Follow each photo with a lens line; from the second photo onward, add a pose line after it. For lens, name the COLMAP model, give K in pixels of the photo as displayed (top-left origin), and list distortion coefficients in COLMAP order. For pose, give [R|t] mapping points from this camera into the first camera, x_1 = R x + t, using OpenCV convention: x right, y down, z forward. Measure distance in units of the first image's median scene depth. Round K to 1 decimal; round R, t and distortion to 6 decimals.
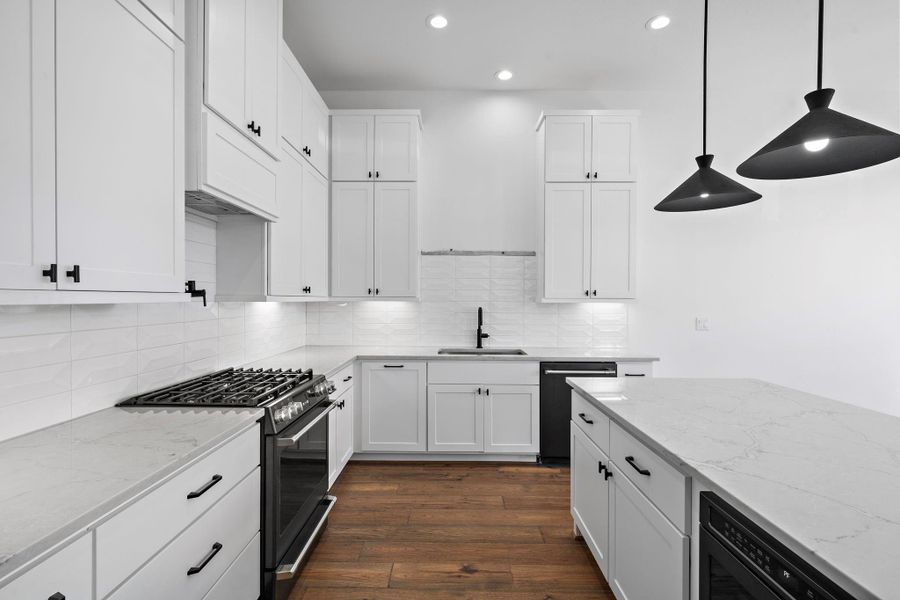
lens RADIAL K [[421.2, 0, 448.4], [0, 421.2, 303.0], [0, 0, 1]] dist [-0.003479, 0.000409]
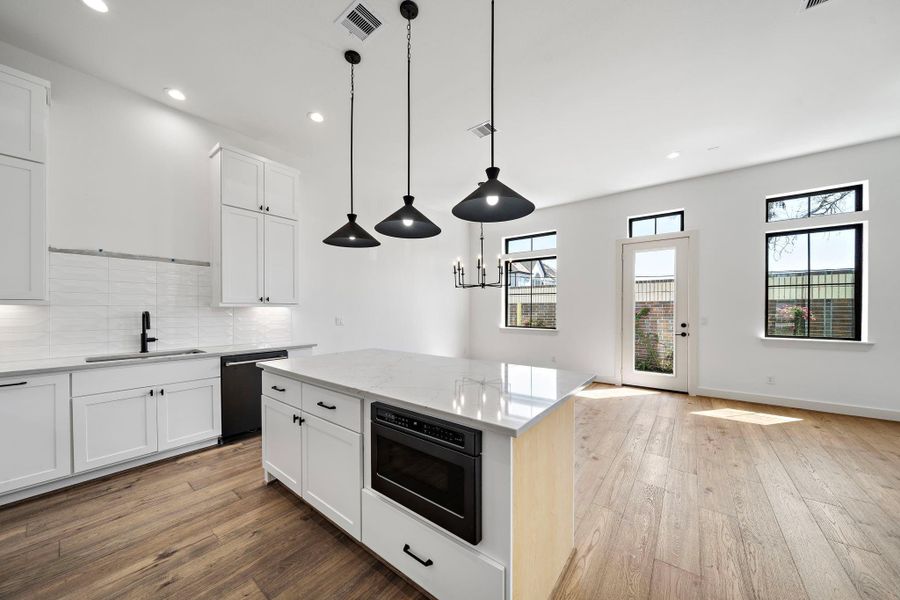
lens RADIAL K [[307.4, 0, 446.7], [0, 307.4, 311.4], [0, 0, 1]] dist [-0.007346, 0.000139]
pose [[0.608446, -0.010922, 0.793520, -0.076257], [0.012966, 0.999909, 0.003821, 0.019148], [-0.793490, 0.007964, 0.608532, -0.016169]]
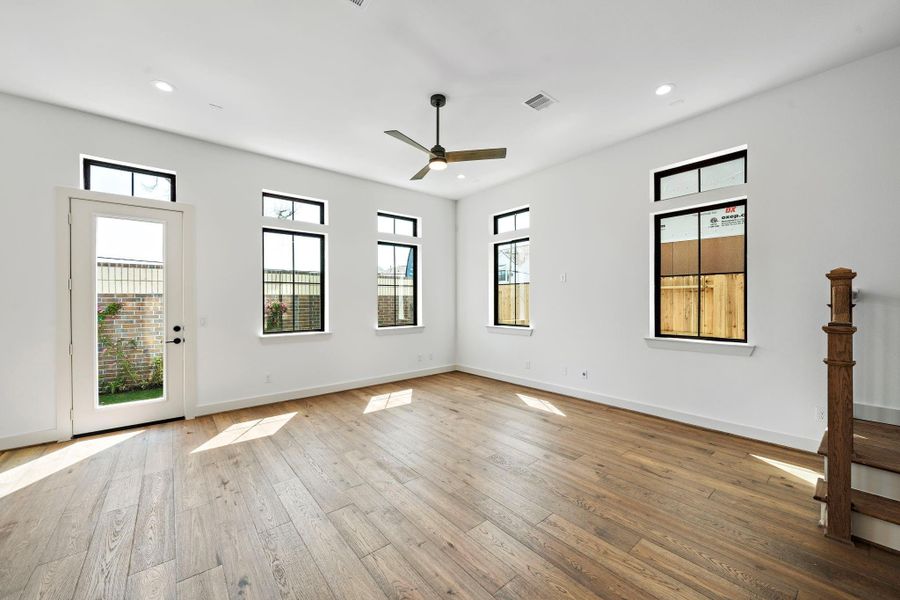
lens RADIAL K [[342.0, 0, 446.4], [0, 342.0, 302.6], [0, 0, 1]] dist [-0.005859, 0.000204]
pose [[-0.645565, -0.008638, 0.763656, 0.222218], [0.008681, 0.999788, 0.018648, -0.000428], [-0.763656, 0.018668, -0.645354, 0.023958]]
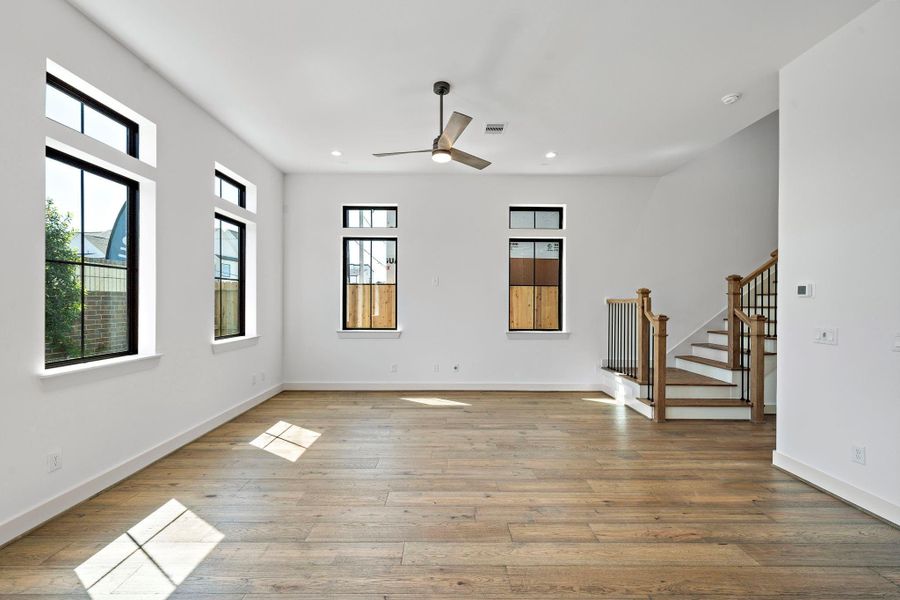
lens RADIAL K [[374.2, 0, 446.9], [0, 374.2, 303.2], [0, 0, 1]] dist [-0.001544, 0.001767]
pose [[-0.999604, -0.014660, -0.024020, 1.010625], [-0.014976, 0.999803, 0.013010, 0.001425], [0.023824, 0.013365, -0.999627, 0.420946]]
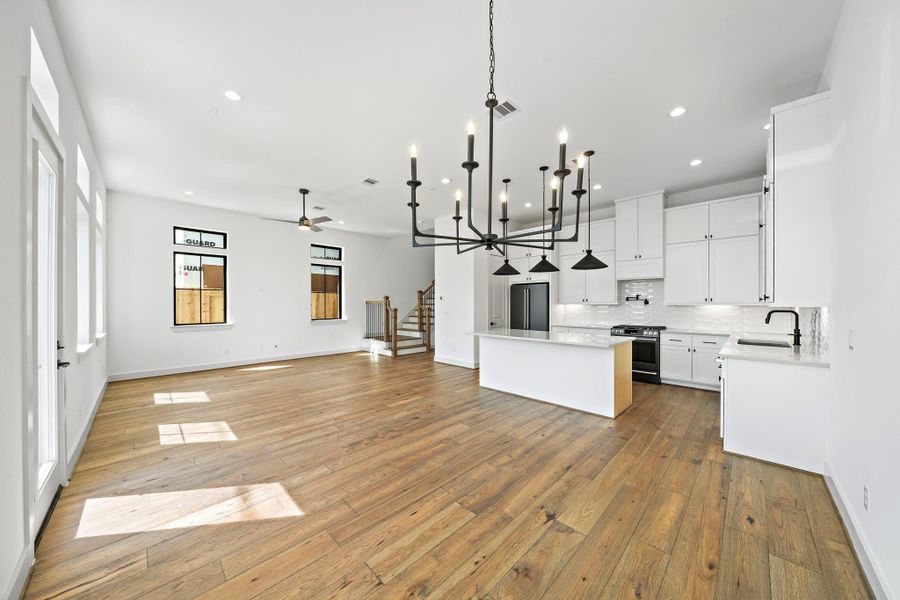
lens RADIAL K [[307.4, 0, 449.3], [0, 307.4, 305.1], [0, 0, 1]] dist [-0.007346, 0.000139]
pose [[-0.693158, -0.003603, -0.720776, 1.635769], [-0.013403, 0.999879, 0.007891, 0.000434], [0.720661, 0.015130, -0.693123, 1.061966]]
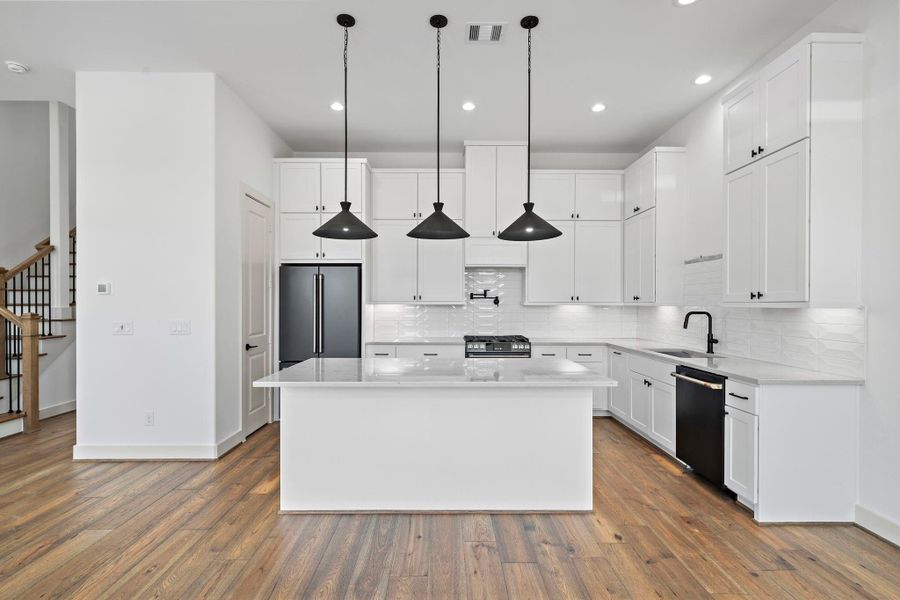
lens RADIAL K [[430.0, 0, 446.9], [0, 430.0, 305.0], [0, 0, 1]] dist [0.000051, 0.000102]
pose [[0.020826, -0.003036, -0.999779, 1.285587], [-0.012006, 0.999923, -0.003286, 0.005807], [0.999711, 0.012072, 0.020788, 0.427061]]
